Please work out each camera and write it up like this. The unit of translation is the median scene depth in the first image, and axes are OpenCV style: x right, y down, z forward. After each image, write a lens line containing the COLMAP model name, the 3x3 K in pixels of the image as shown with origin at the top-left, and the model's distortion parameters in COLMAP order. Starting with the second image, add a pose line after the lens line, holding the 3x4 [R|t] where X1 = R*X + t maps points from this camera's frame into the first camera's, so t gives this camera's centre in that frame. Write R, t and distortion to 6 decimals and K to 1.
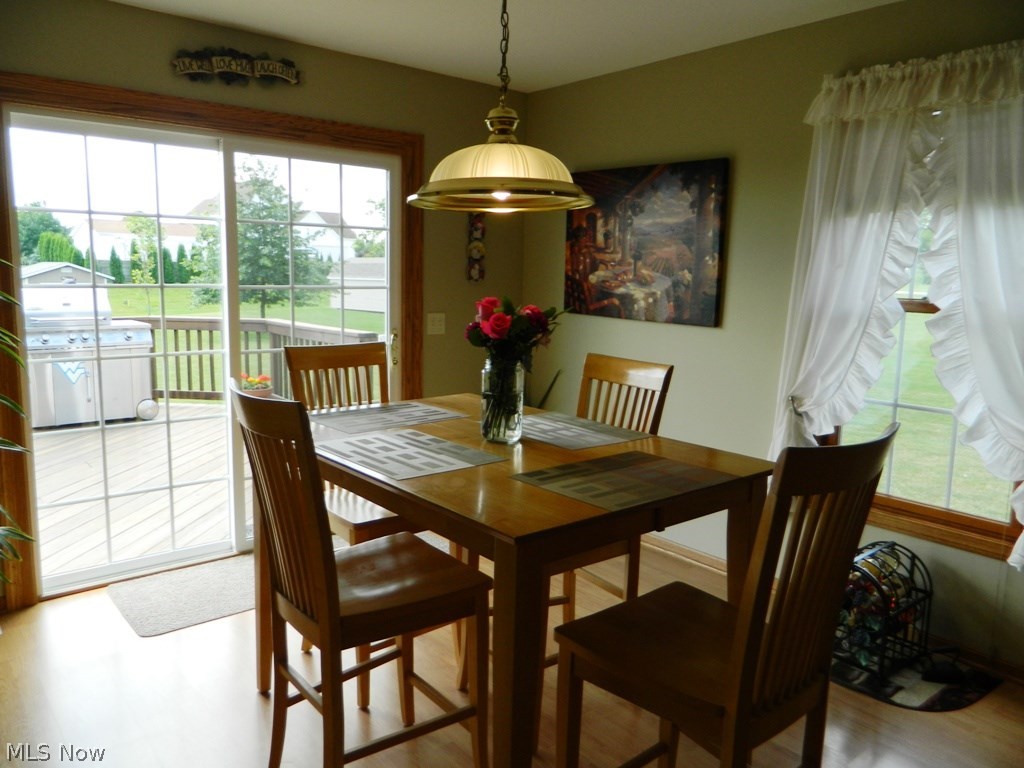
lens RADIAL K [[767.6, 0, 512.3], [0, 767.6, 387.1], [0, 0, 1]] dist [0.010139, -0.016551]
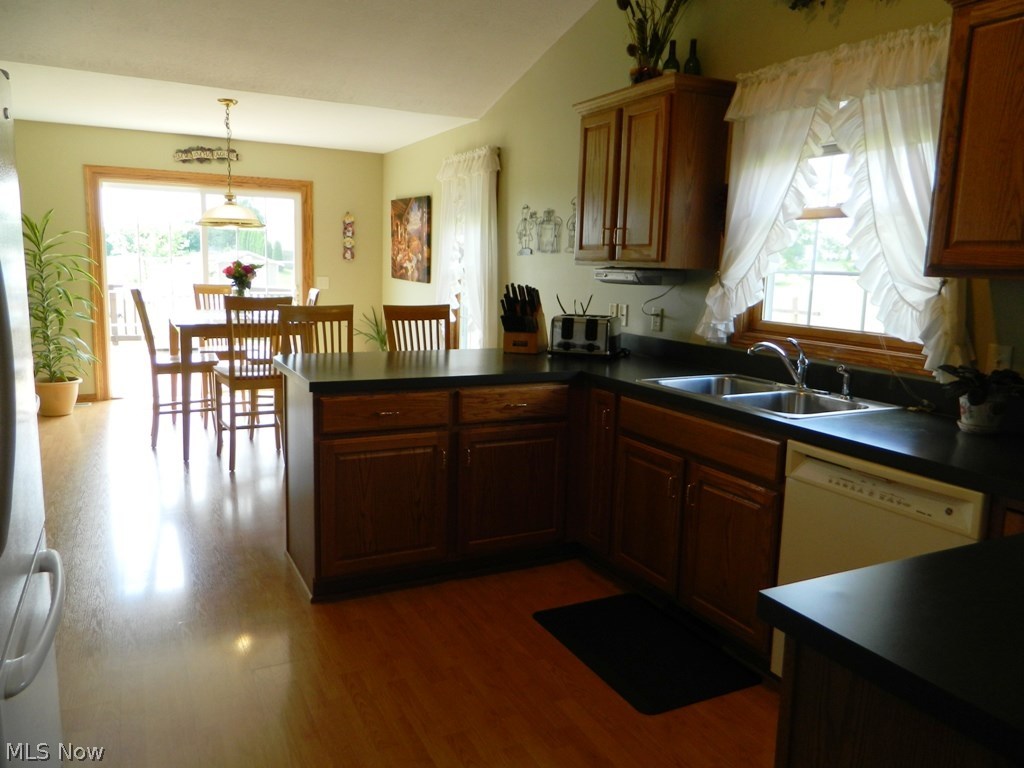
lens RADIAL K [[767.6, 0, 509.8], [0, 767.6, 381.4], [0, 0, 1]] dist [0.010139, -0.016551]
pose [[0.970754, 0.046443, -0.235542, 1.073739], [-0.047127, 0.998885, 0.002727, 0.174802], [0.235406, 0.008453, 0.971860, -0.930832]]
